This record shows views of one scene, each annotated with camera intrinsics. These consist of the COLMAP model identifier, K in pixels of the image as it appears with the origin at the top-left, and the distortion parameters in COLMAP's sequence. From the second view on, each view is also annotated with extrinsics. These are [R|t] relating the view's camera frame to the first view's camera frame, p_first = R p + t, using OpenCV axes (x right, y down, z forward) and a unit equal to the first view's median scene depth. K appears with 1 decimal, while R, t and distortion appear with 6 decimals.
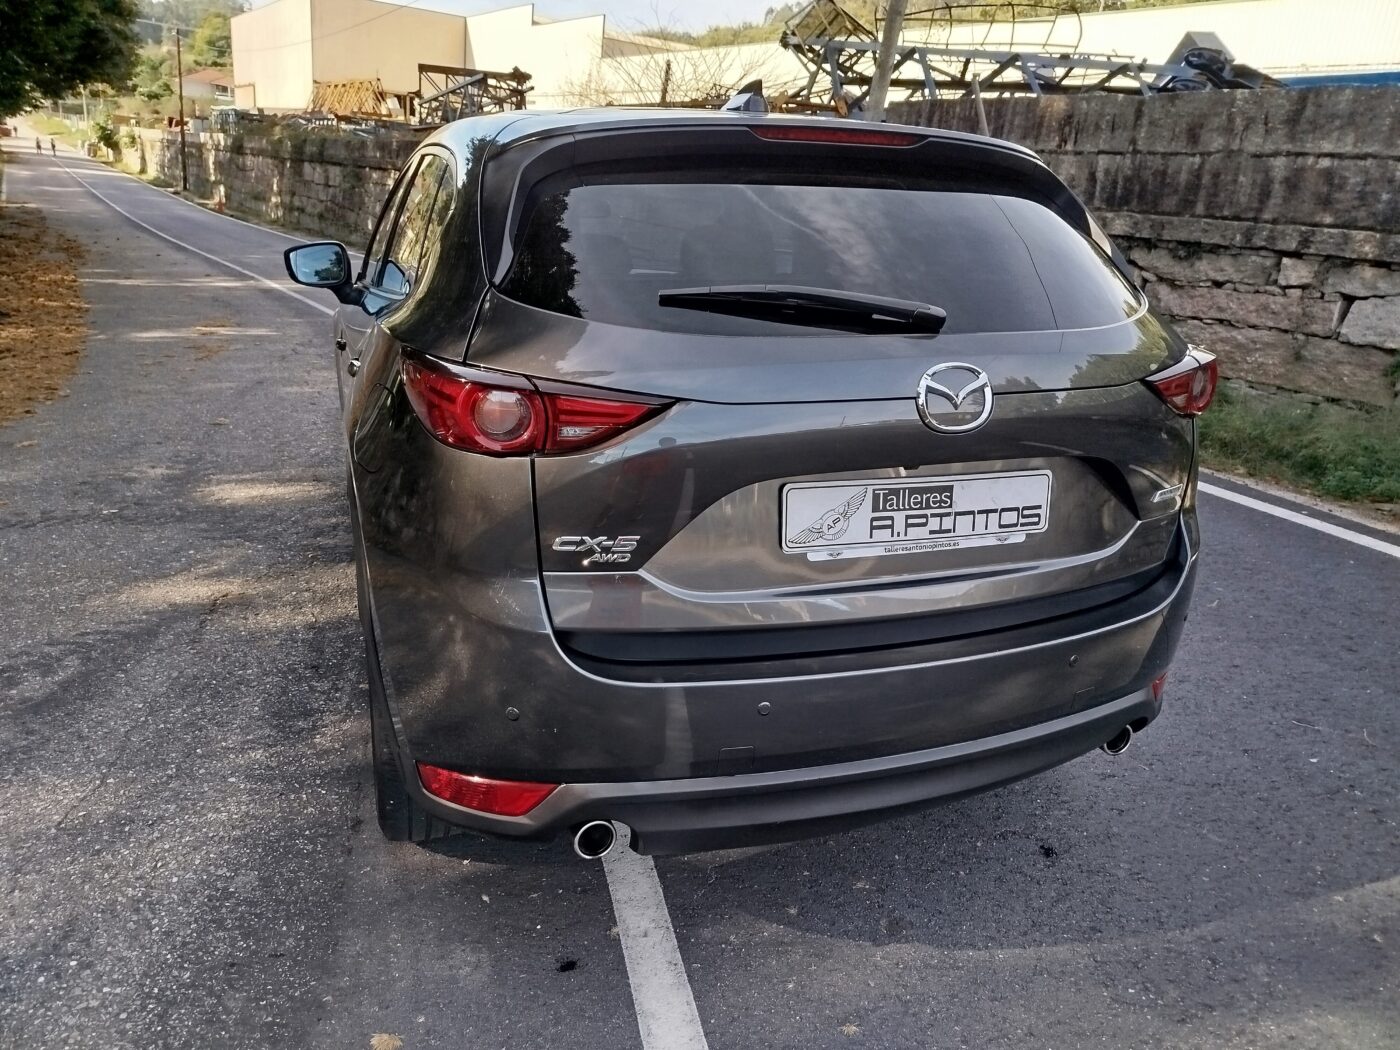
lens RADIAL K [[980.2, 0, 704.5], [0, 980.2, 493.0], [0, 0, 1]] dist [0.004367, -0.006835]
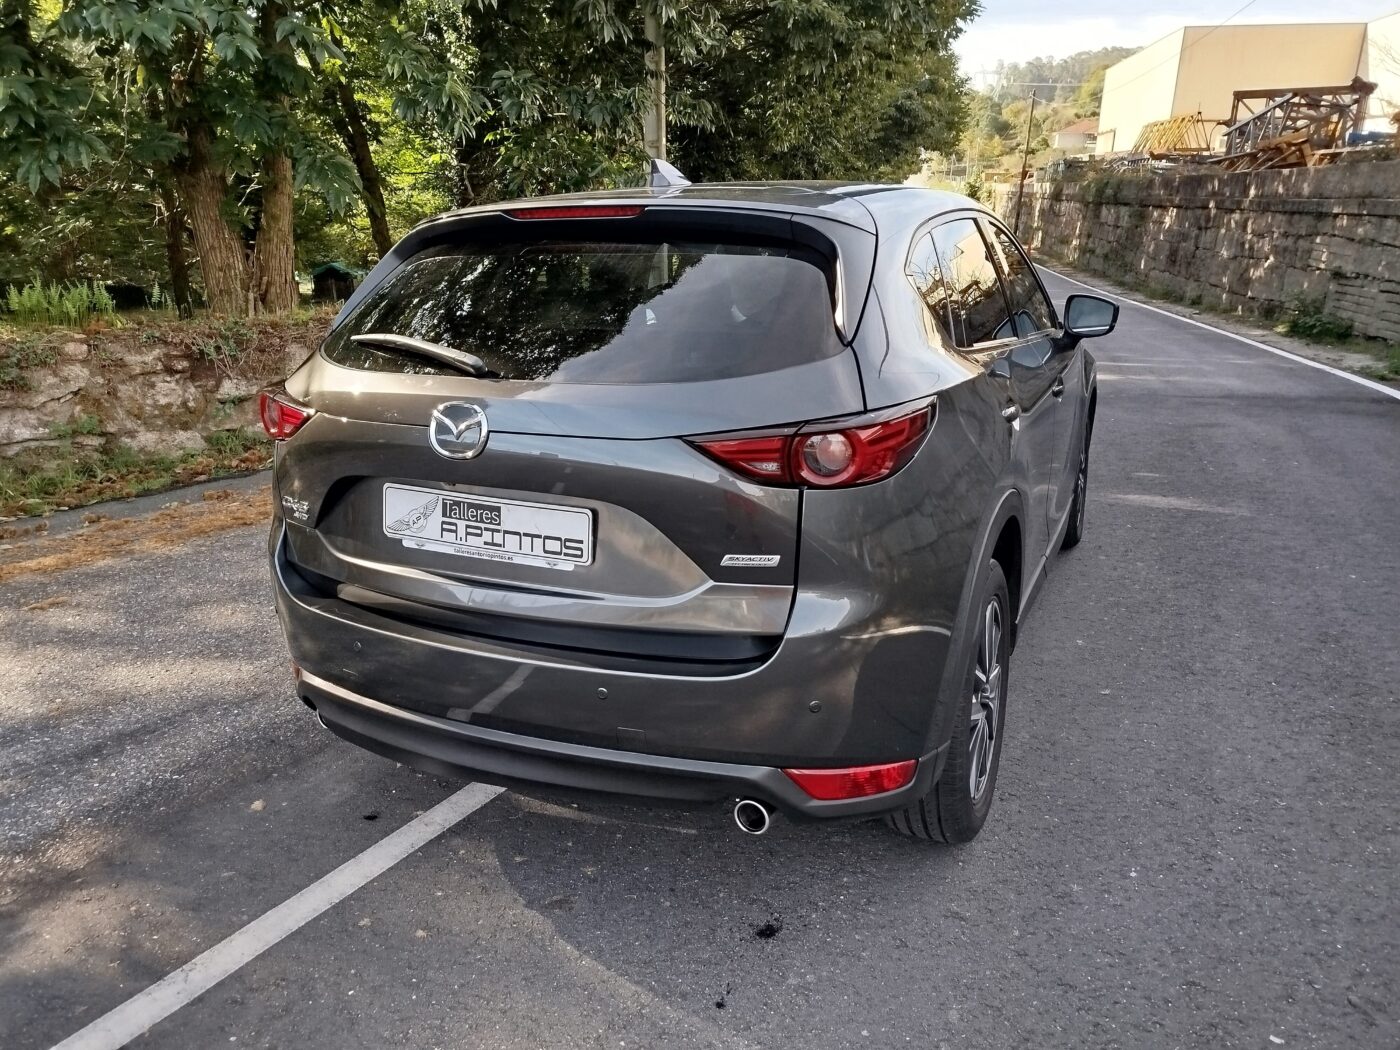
lens RADIAL K [[980.2, 0, 704.5], [0, 980.2, 493.0], [0, 0, 1]] dist [0.004367, -0.006835]
pose [[0.701955, 0.129330, -0.700380, 1.069818], [-0.155957, 0.987421, 0.026026, -0.079638], [0.694936, 0.090960, 0.713295, 0.283308]]
